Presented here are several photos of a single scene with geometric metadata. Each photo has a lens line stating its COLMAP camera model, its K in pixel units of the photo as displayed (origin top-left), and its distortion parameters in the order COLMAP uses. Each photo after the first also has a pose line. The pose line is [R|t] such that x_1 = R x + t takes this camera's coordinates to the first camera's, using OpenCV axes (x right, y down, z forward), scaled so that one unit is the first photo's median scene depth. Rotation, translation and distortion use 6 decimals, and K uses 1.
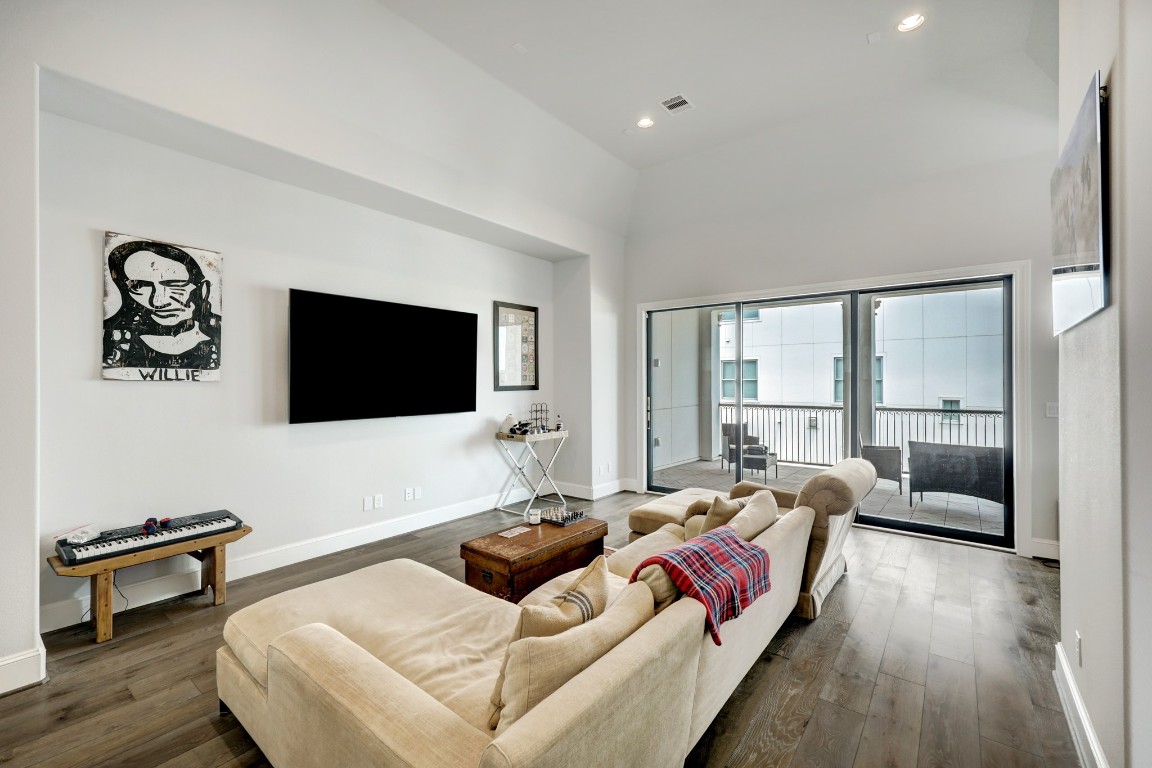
lens RADIAL K [[471.6, 0, 568.7], [0, 471.6, 378.8], [0, 0, 1]] dist [-0.008573, 0.000181]
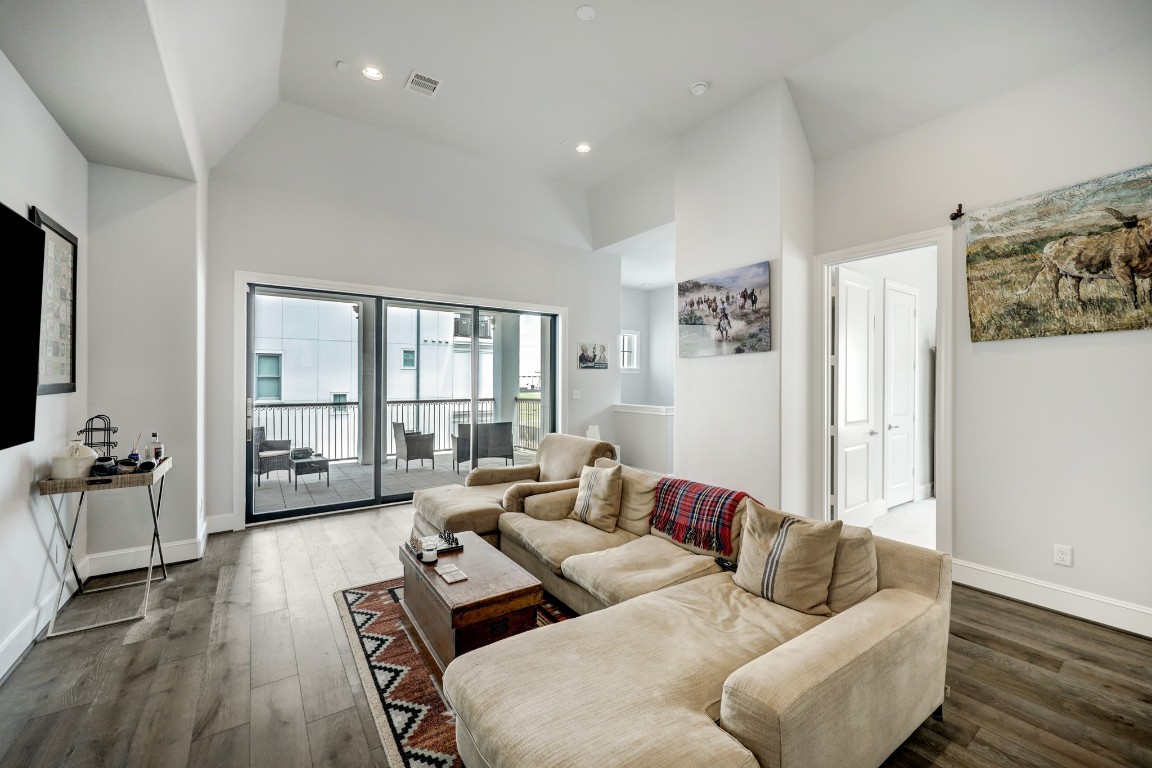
lens RADIAL K [[471.6, 0, 575.7], [0, 471.6, 385.2], [0, 0, 1]] dist [-0.008573, 0.000181]
pose [[0.267400, -0.010930, 0.963524, -0.329620], [-0.007931, 0.999877, 0.013544, 0.002908], [-0.963553, -0.011264, 0.267280, 0.243825]]
